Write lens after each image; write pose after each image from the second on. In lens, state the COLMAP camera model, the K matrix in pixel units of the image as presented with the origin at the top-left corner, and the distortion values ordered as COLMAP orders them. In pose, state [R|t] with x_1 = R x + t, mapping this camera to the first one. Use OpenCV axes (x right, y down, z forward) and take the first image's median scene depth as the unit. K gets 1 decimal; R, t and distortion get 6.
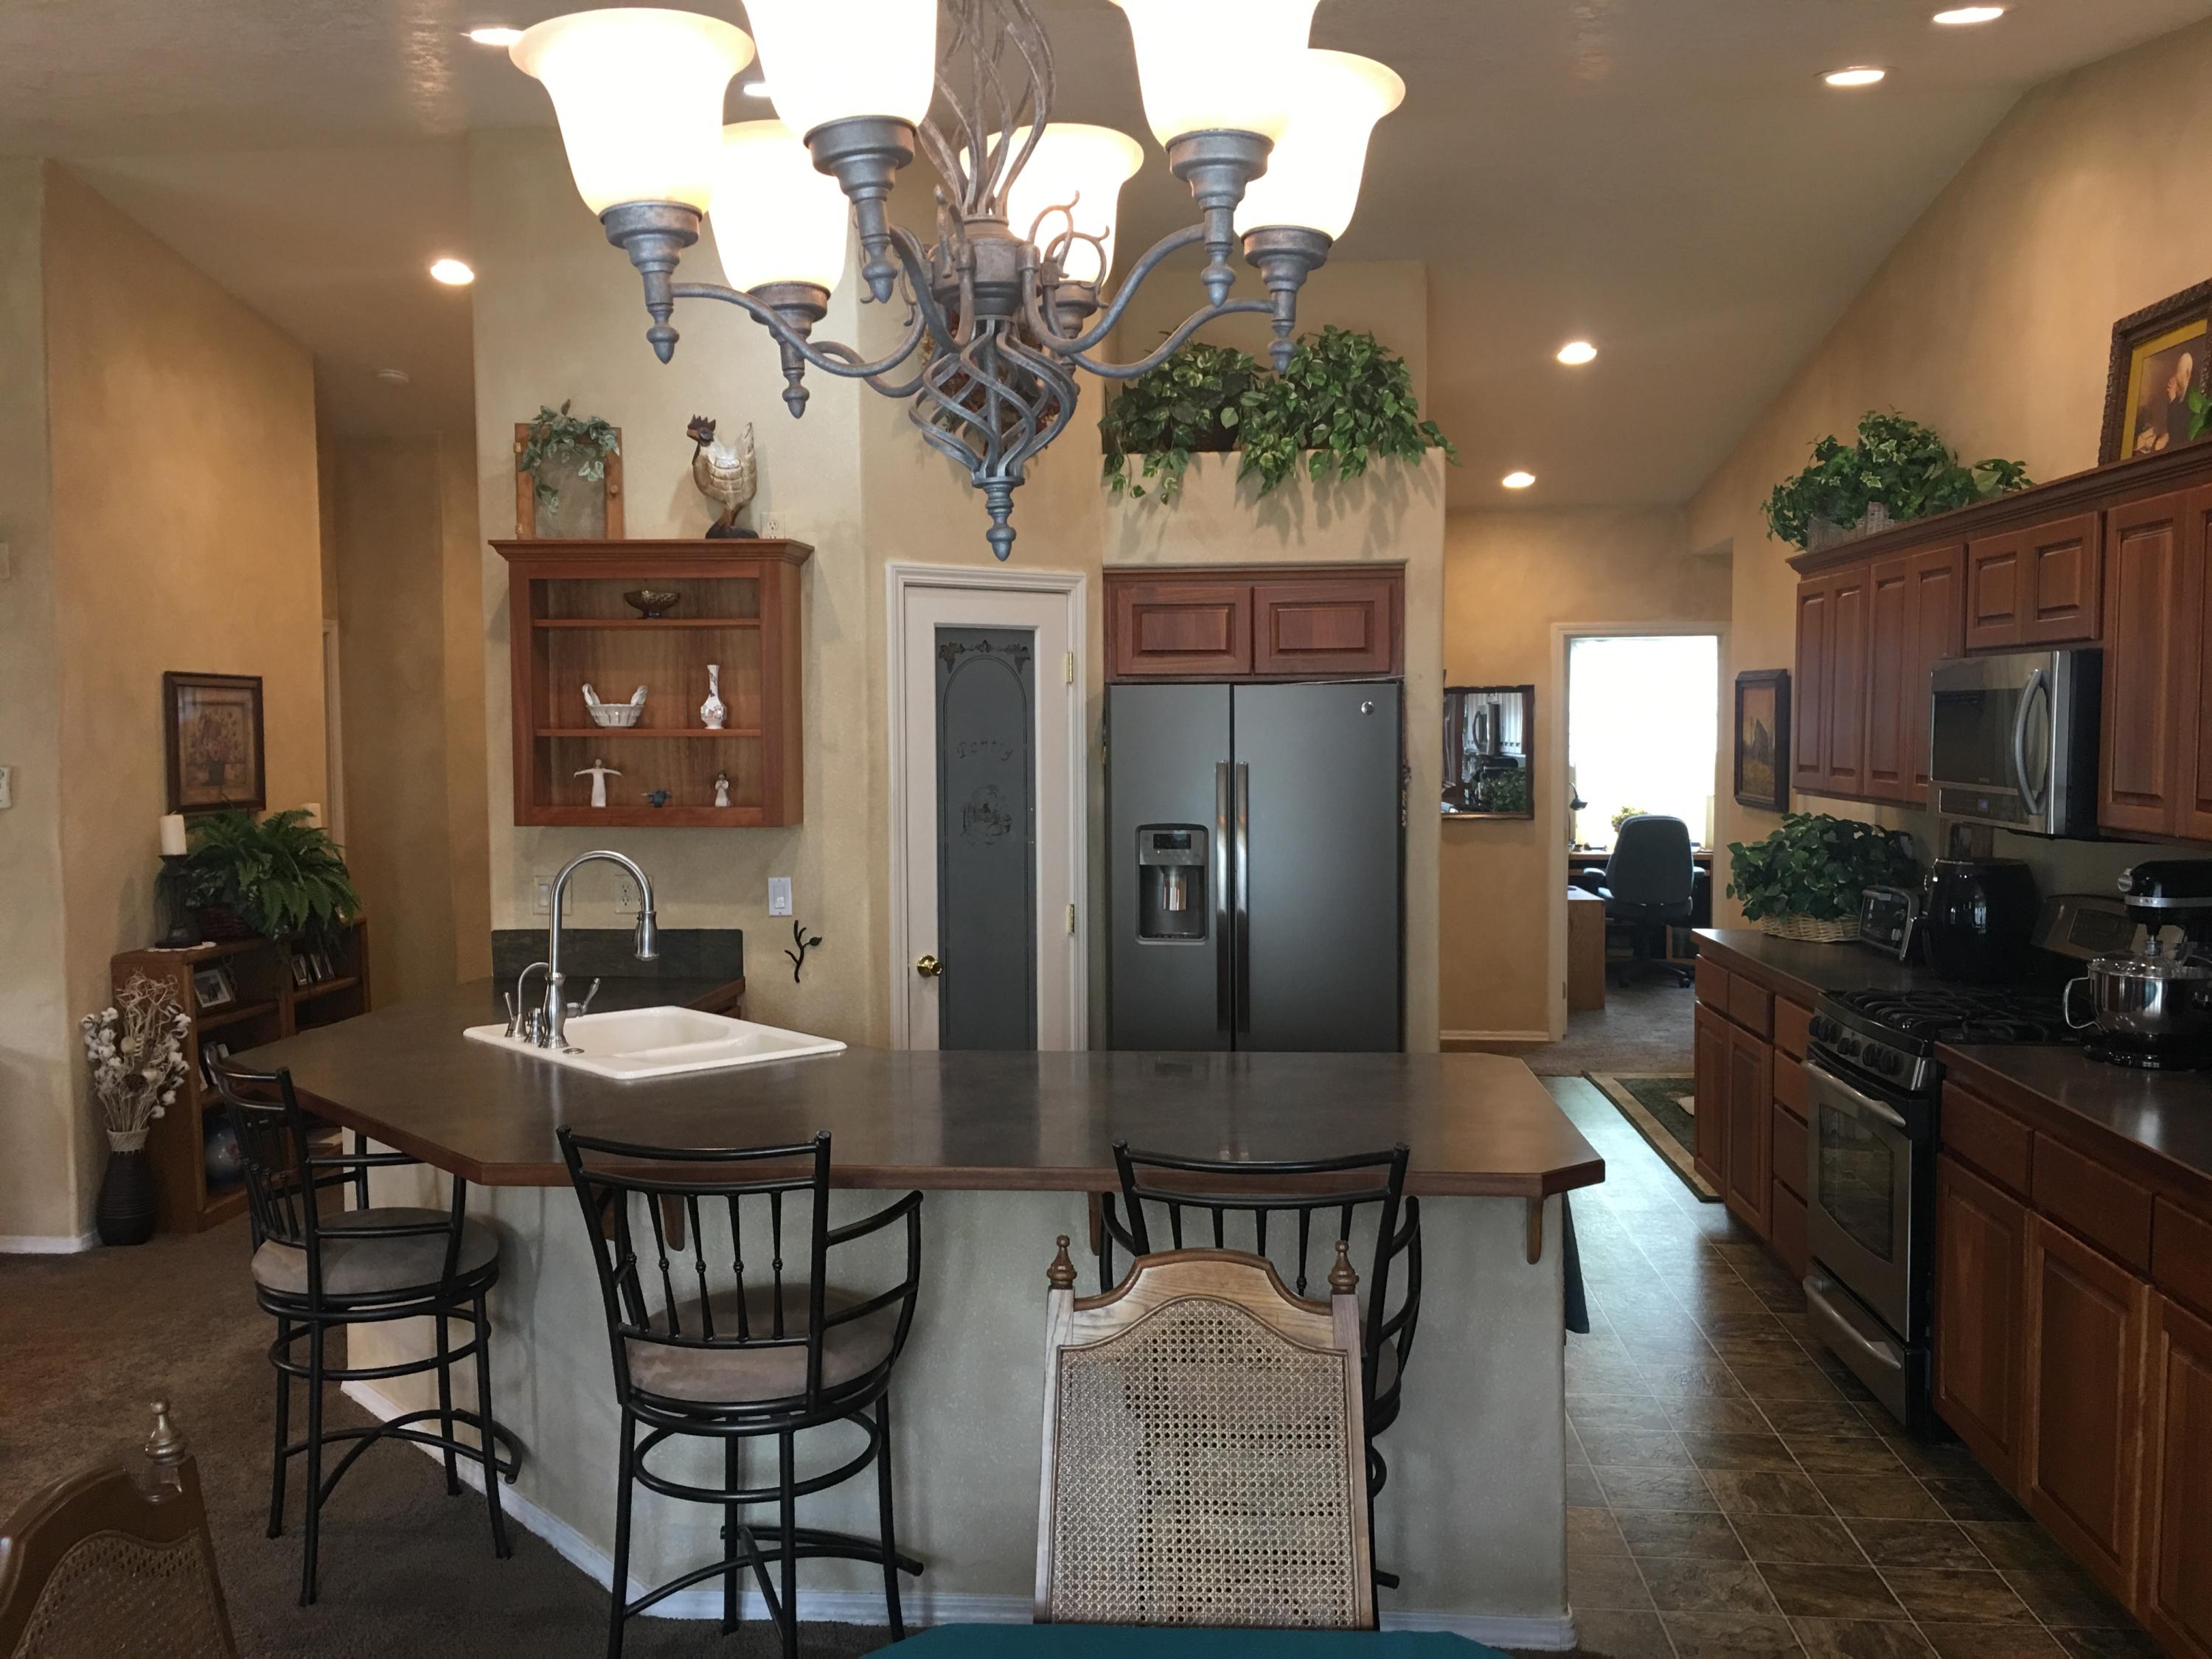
lens RADIAL K [[1888.3, 0, 1101.3], [0, 1888.3, 848.7], [0, 0, 1]] dist [0.046092, -0.049361]
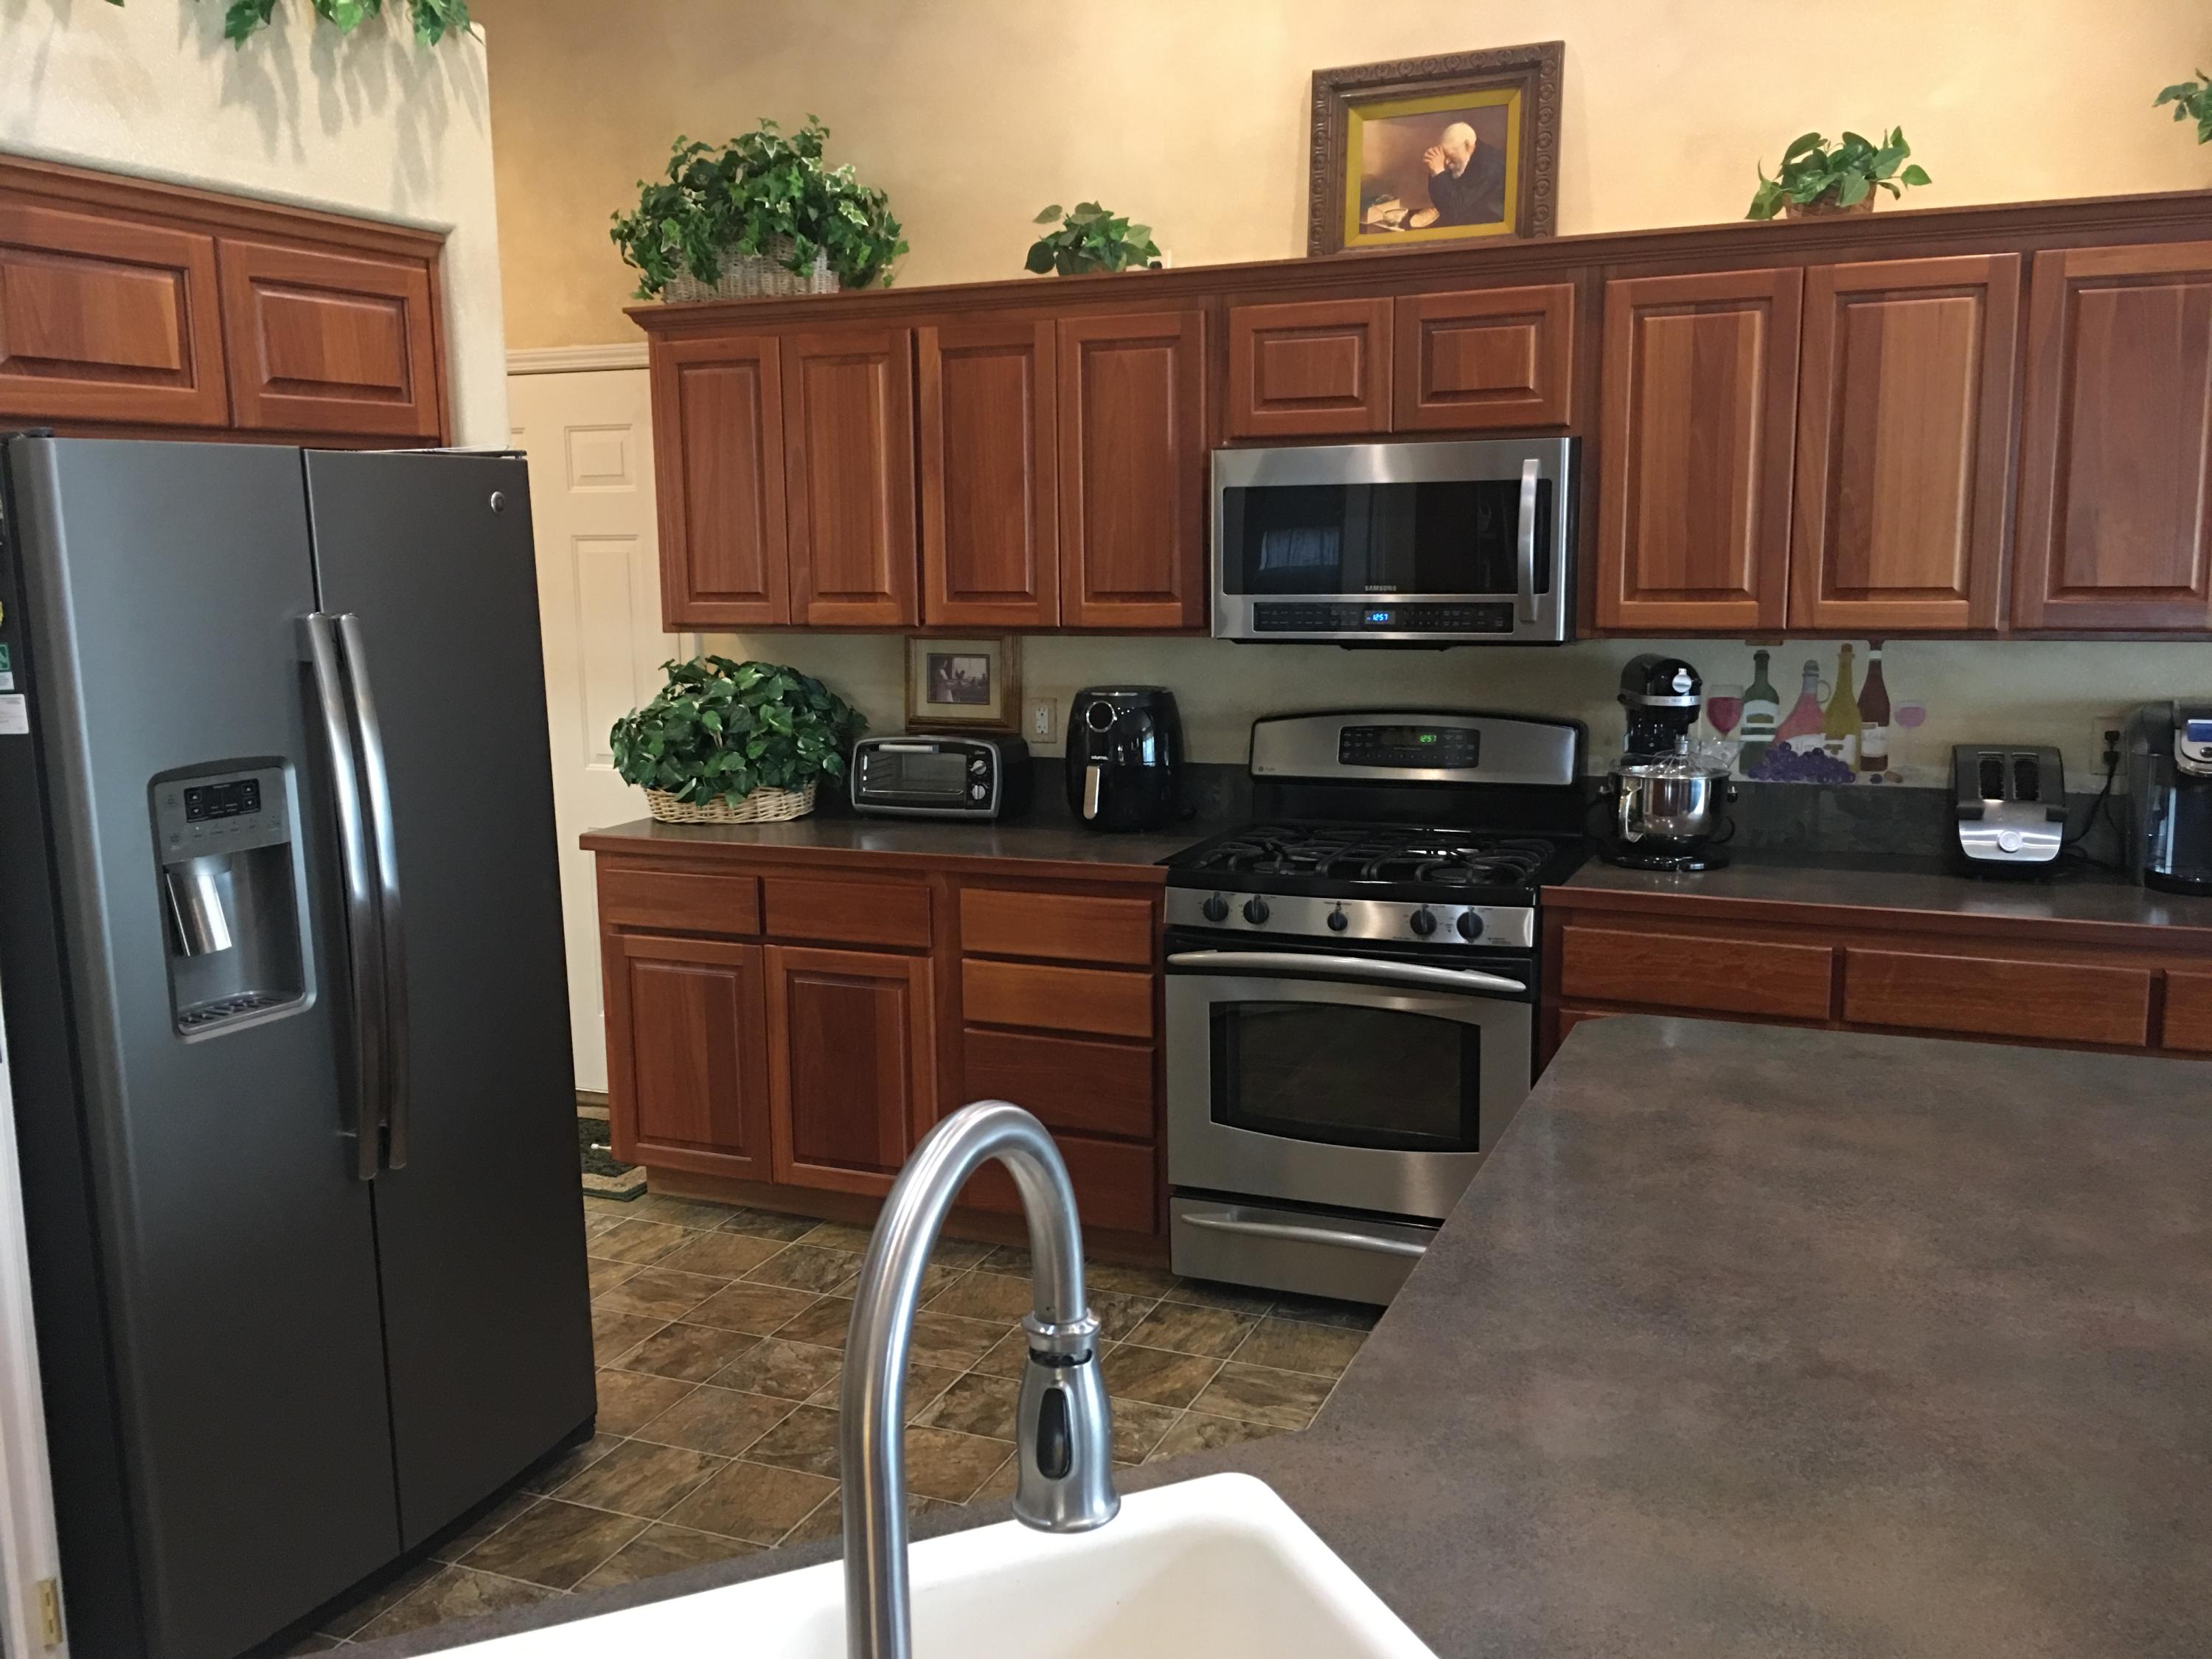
lens RADIAL K [[1888.3, 0, 1093.5], [0, 1888.3, 827.5], [0, 0, 1]] dist [0.046092, -0.049361]
pose [[0.319933, -0.148596, 0.935715, -0.314269], [0.077928, 0.988405, 0.130319, -0.039505], [-0.944230, 0.031225, 0.327803, 0.654472]]
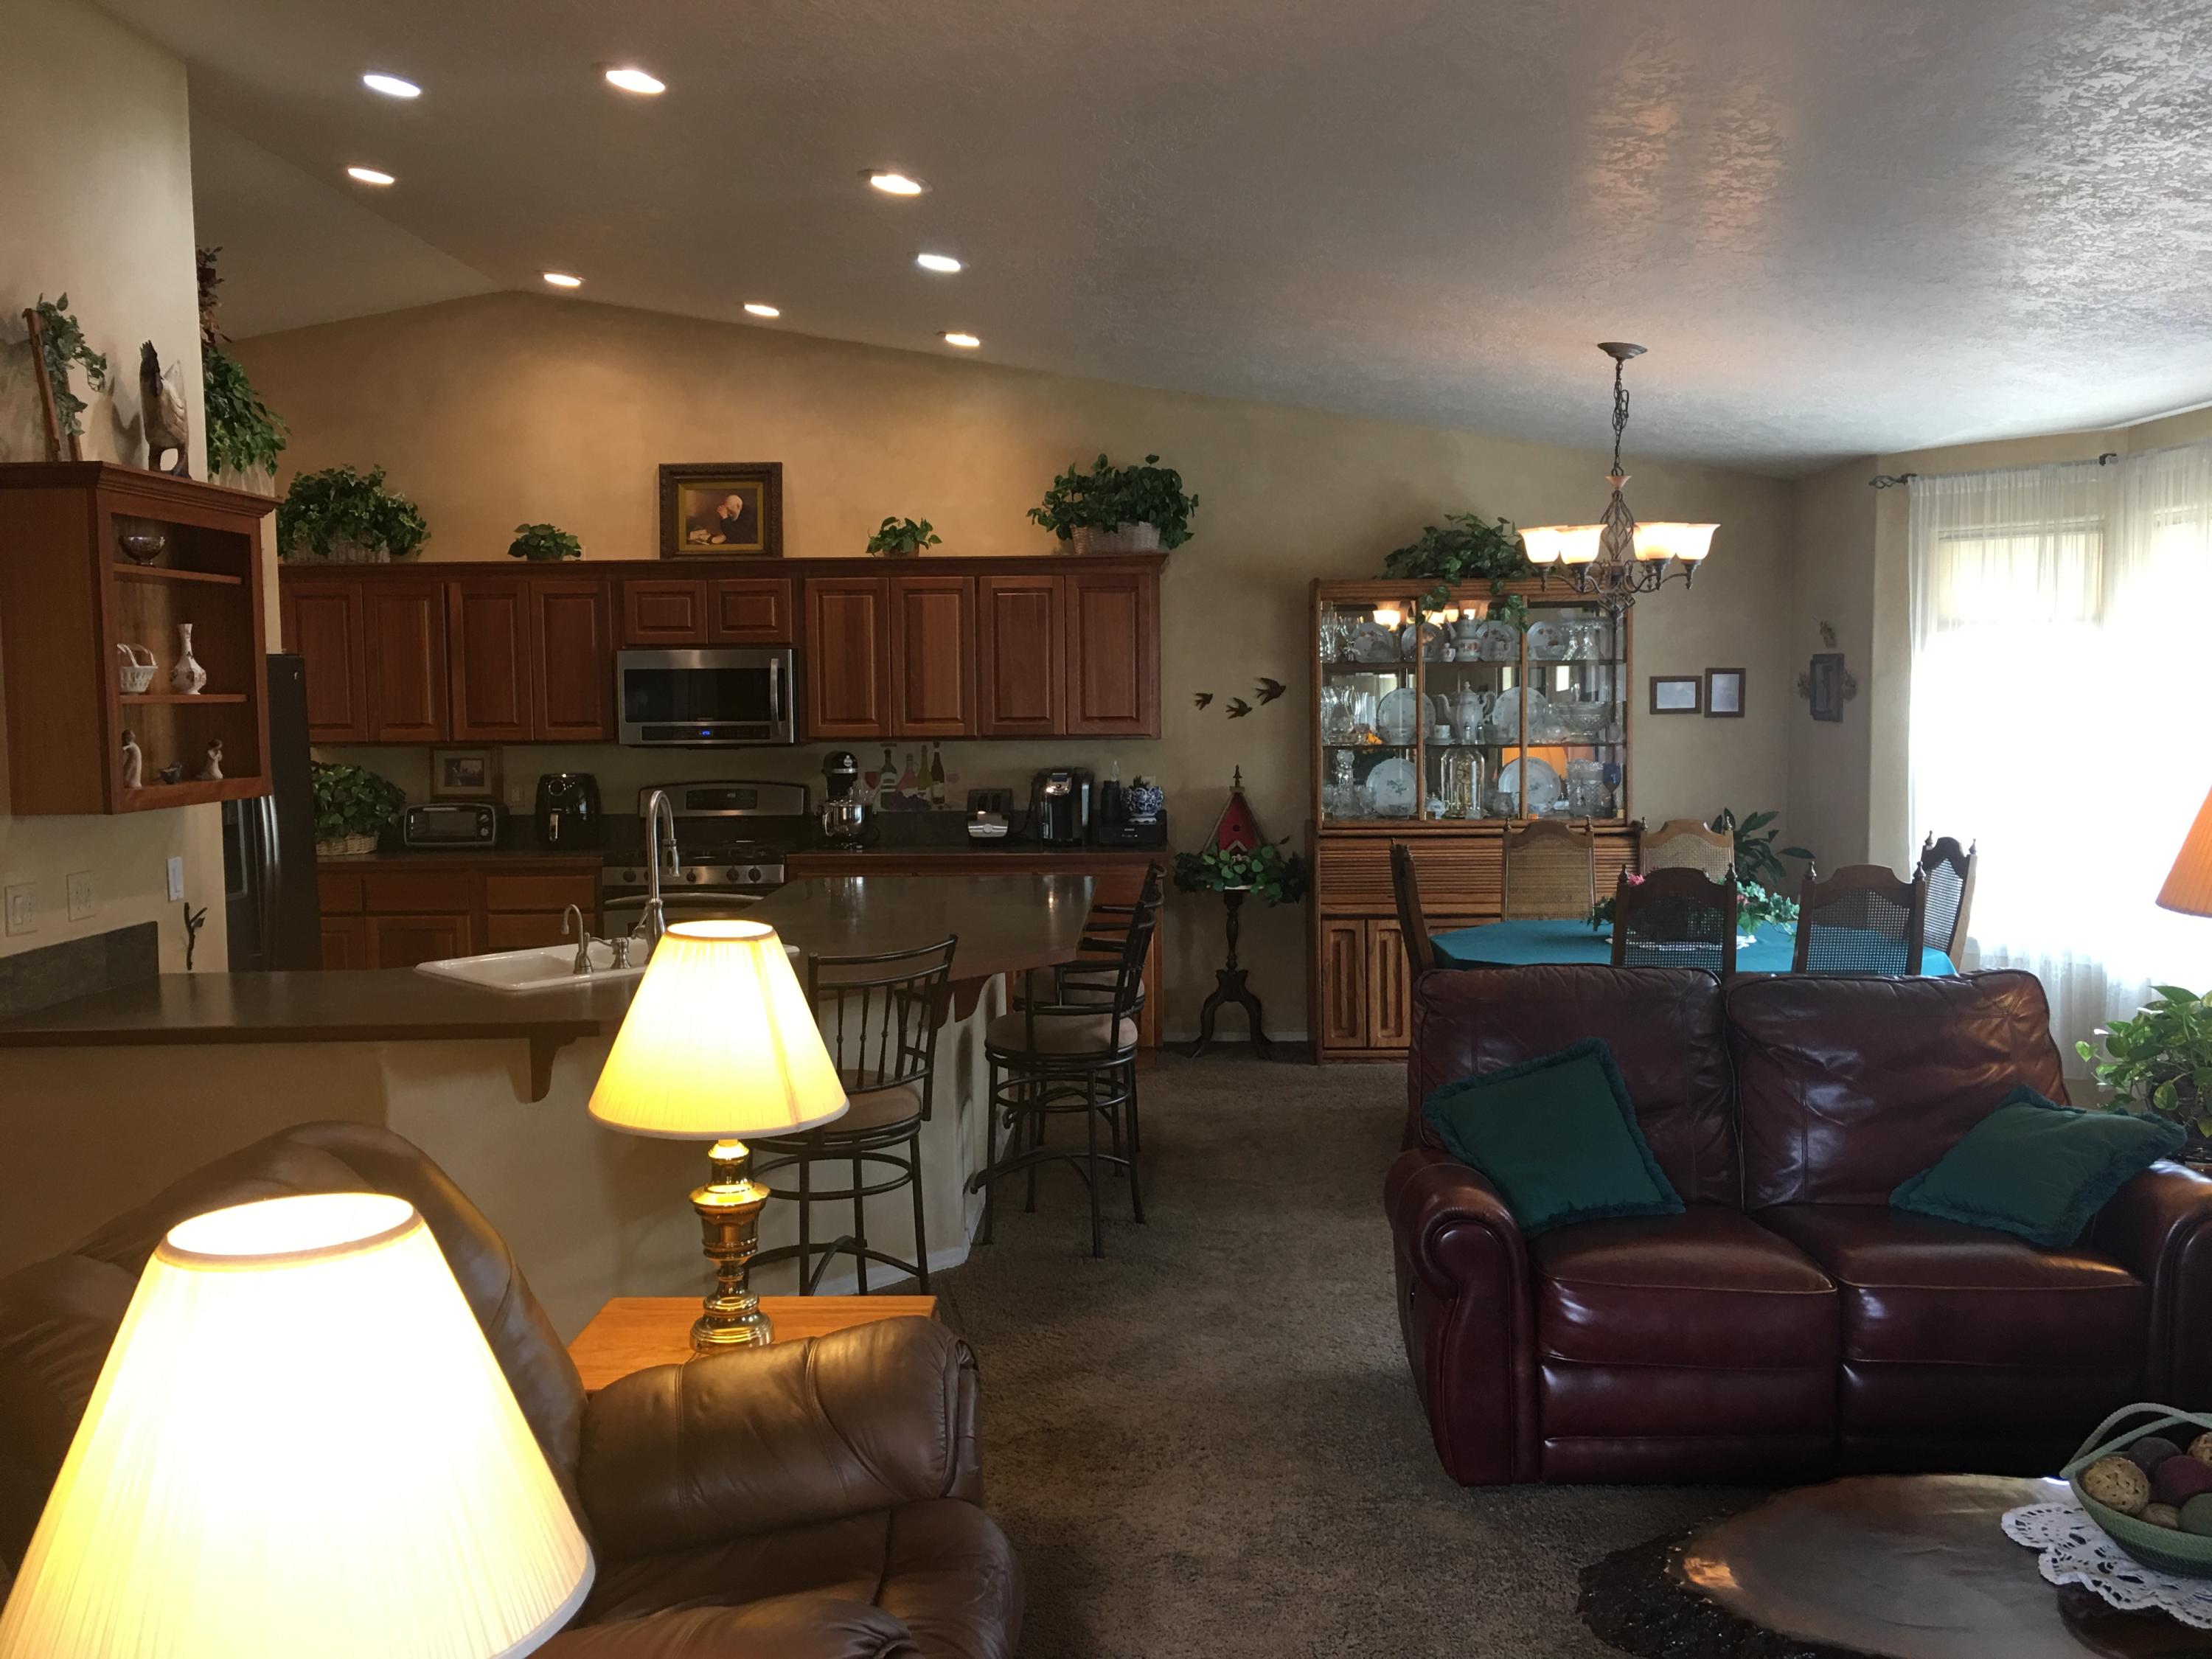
lens RADIAL K [[1888.3, 0, 1094.0], [0, 1888.3, 829.7], [0, 0, 1]] dist [0.046092, -0.049361]
pose [[-0.042318, -0.073689, 0.996383, -1.035485], [0.077543, 0.994026, 0.076808, -0.031878], [-0.996090, 0.080513, -0.036351, 0.549692]]
